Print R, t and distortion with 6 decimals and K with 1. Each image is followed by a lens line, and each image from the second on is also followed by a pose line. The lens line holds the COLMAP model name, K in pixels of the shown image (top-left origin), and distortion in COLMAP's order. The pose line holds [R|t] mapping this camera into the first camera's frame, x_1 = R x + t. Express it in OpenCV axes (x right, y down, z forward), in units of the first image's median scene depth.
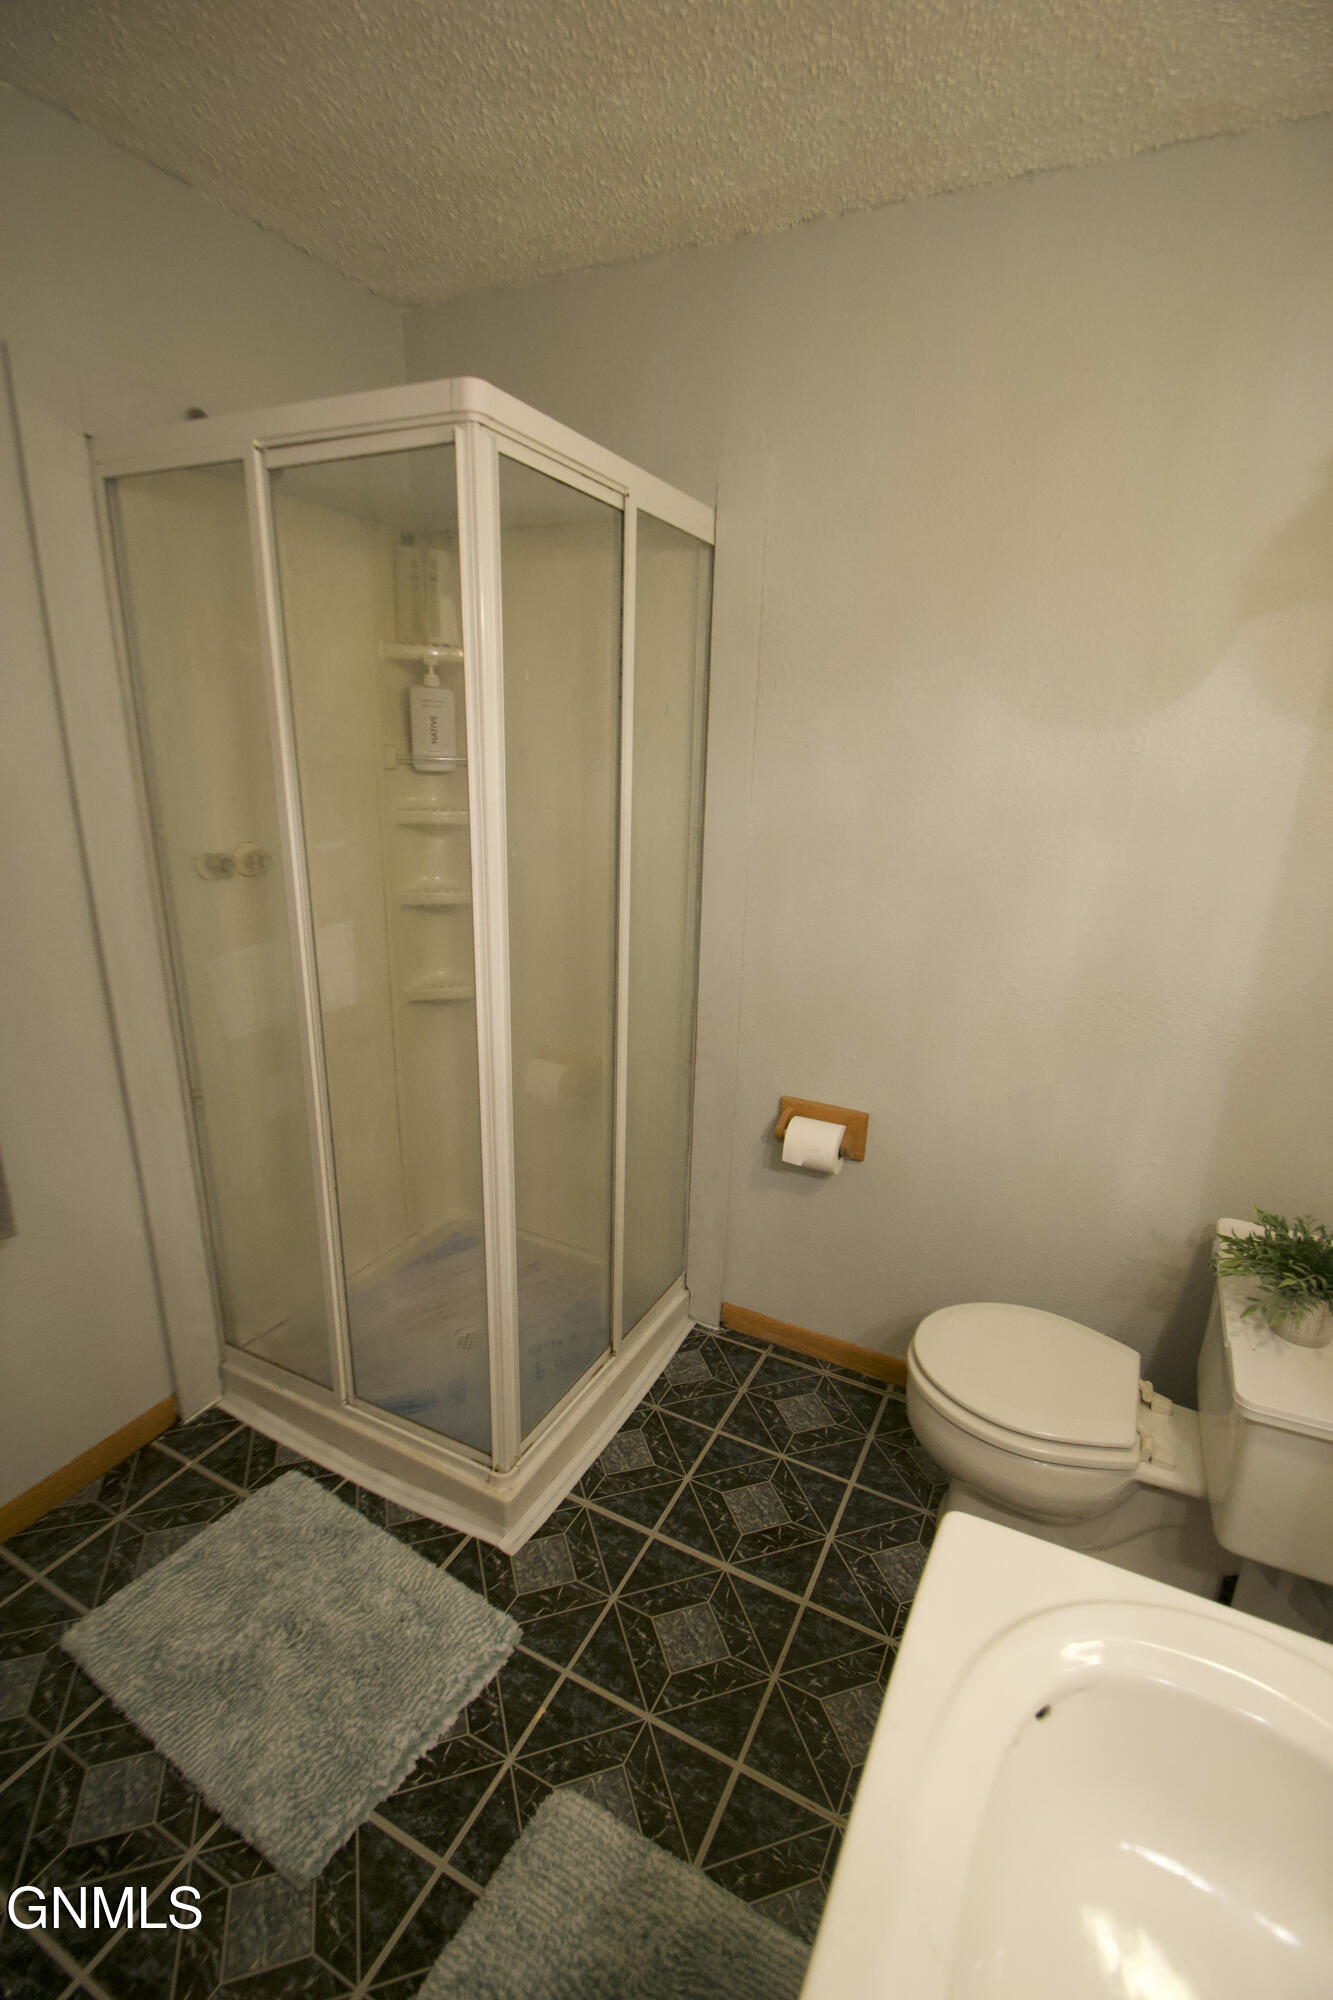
lens RADIAL K [[895.9, 0, 674.1], [0, 895.9, 1022.8], [0, 0, 1]] dist [0.012857, -0.019856]
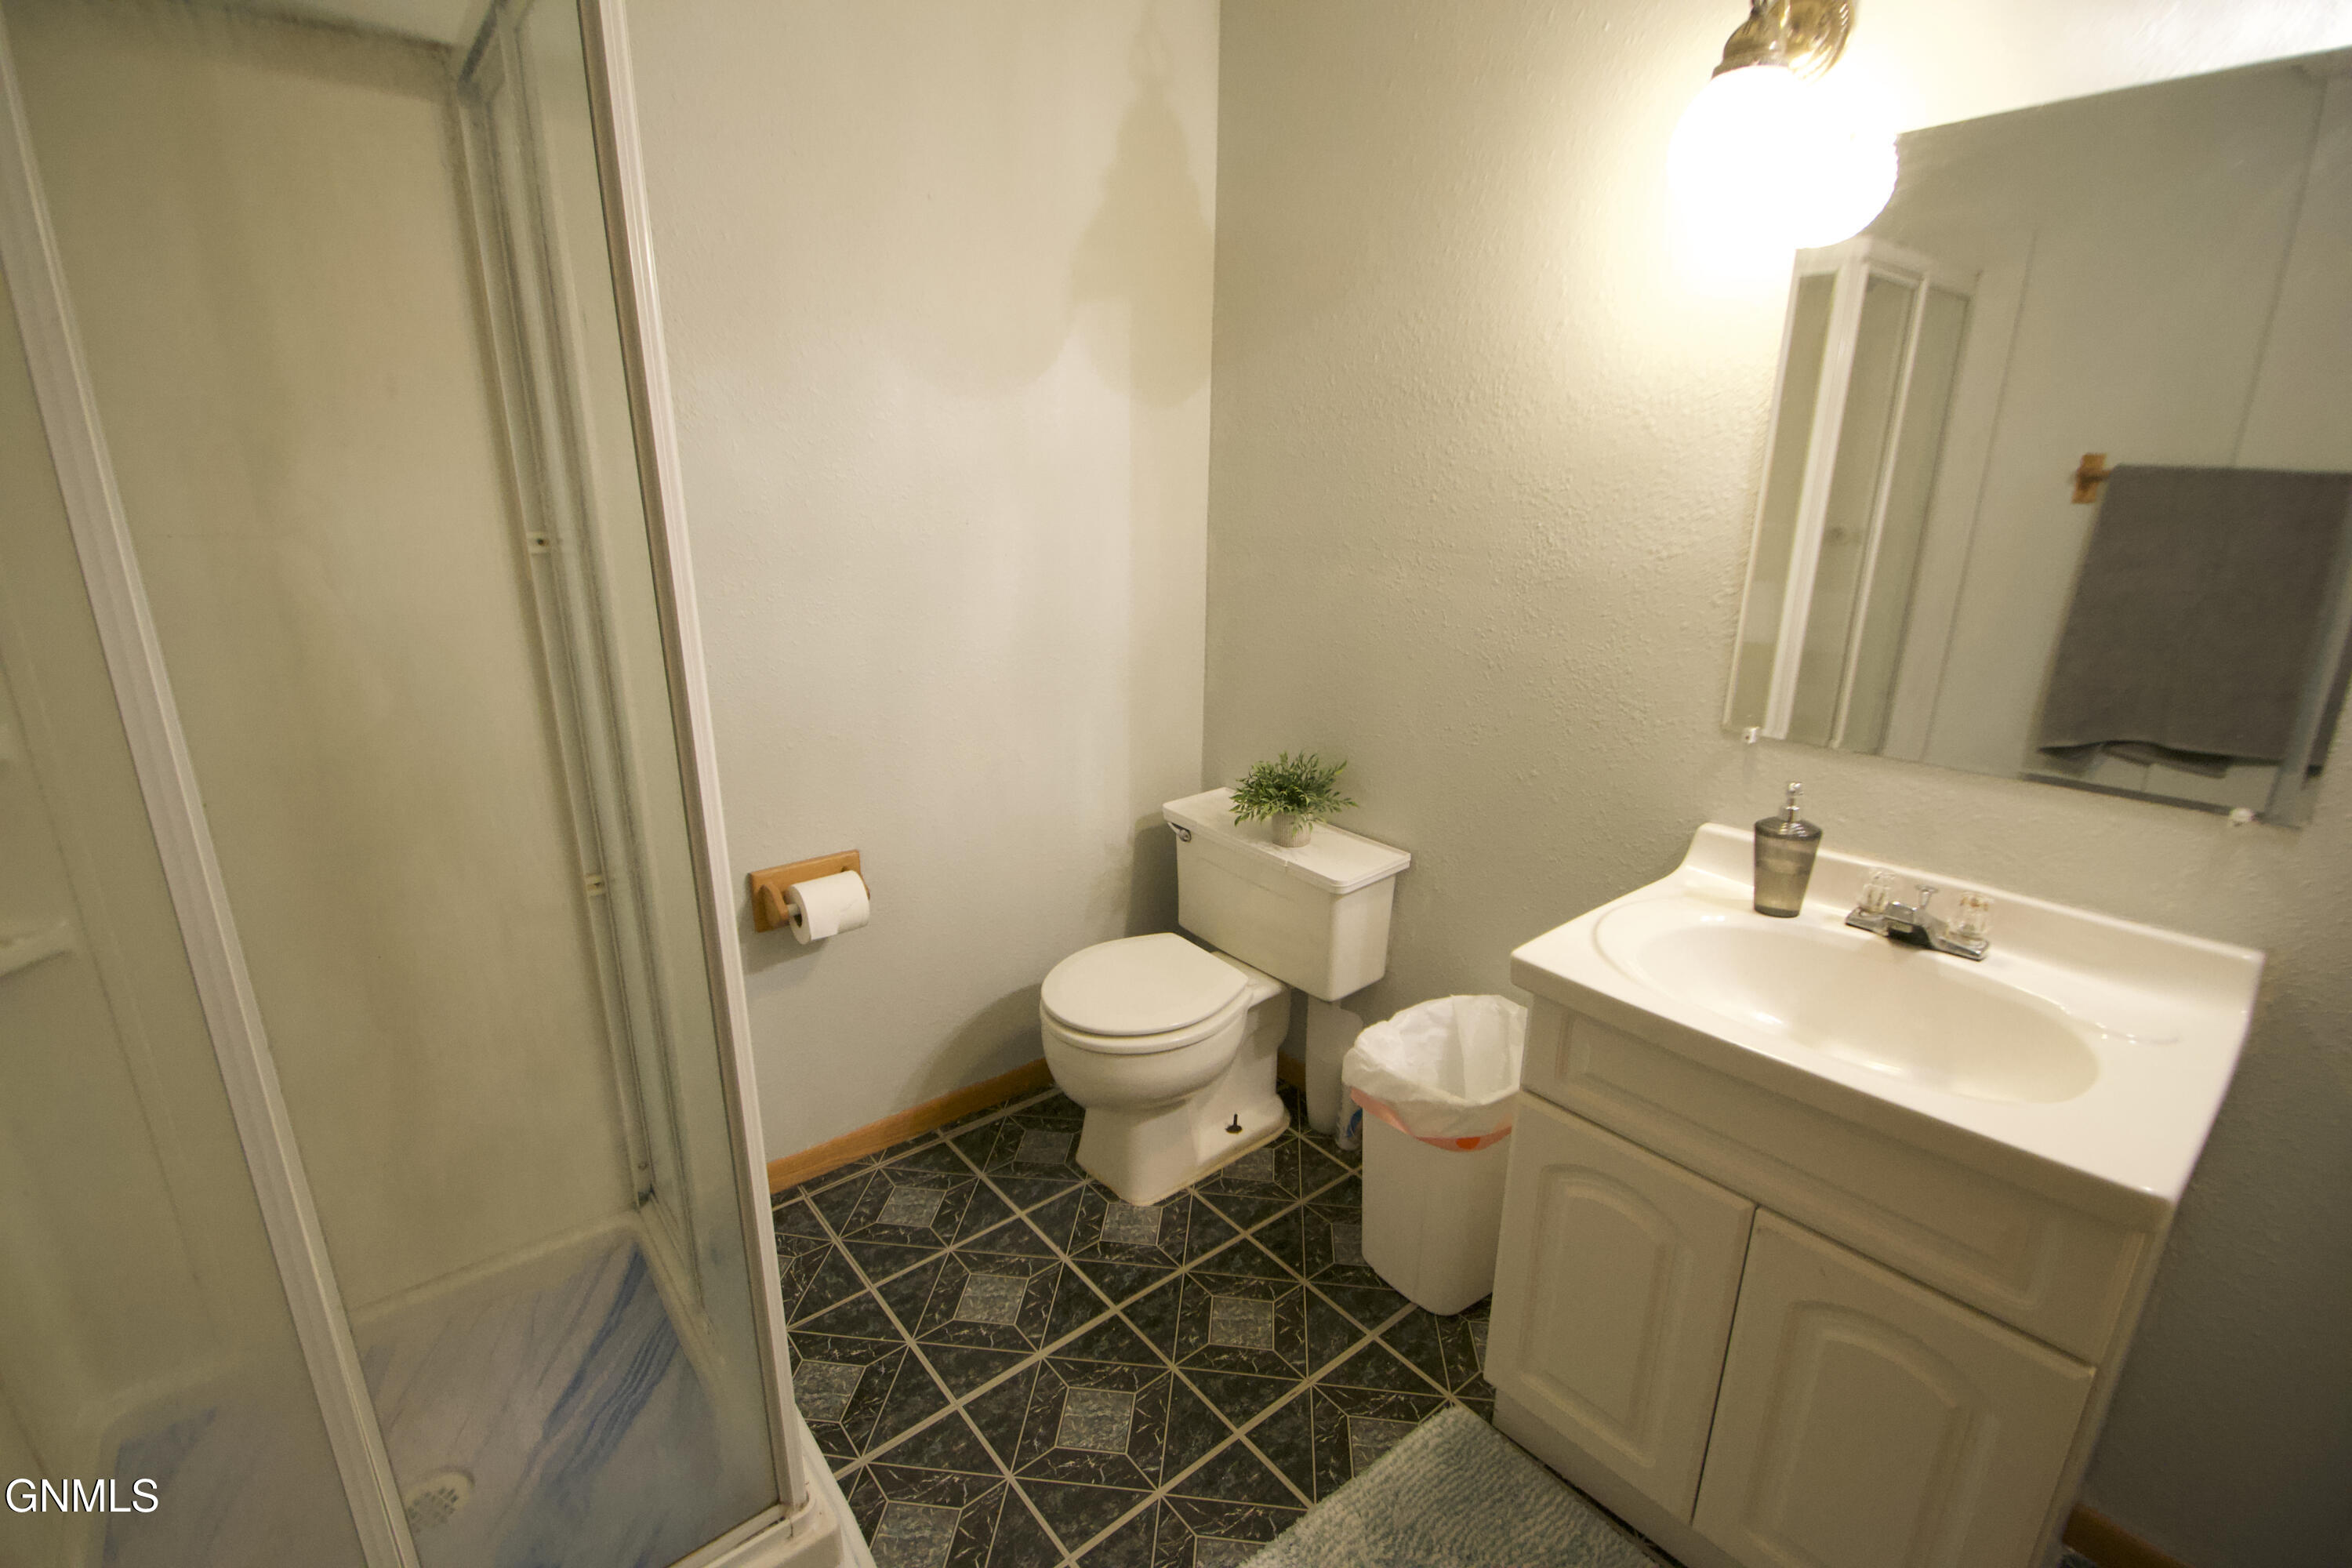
lens RADIAL K [[1044.3, 0, 1145.2], [0, 1044.3, 791.2], [0, 0, 1]] dist [0.013564, -0.020209]
pose [[0.417404, -0.293054, 0.860170, -0.691399], [0.278604, 0.942257, 0.185825, -0.080542], [-0.864958, 0.162083, 0.474948, 0.381098]]
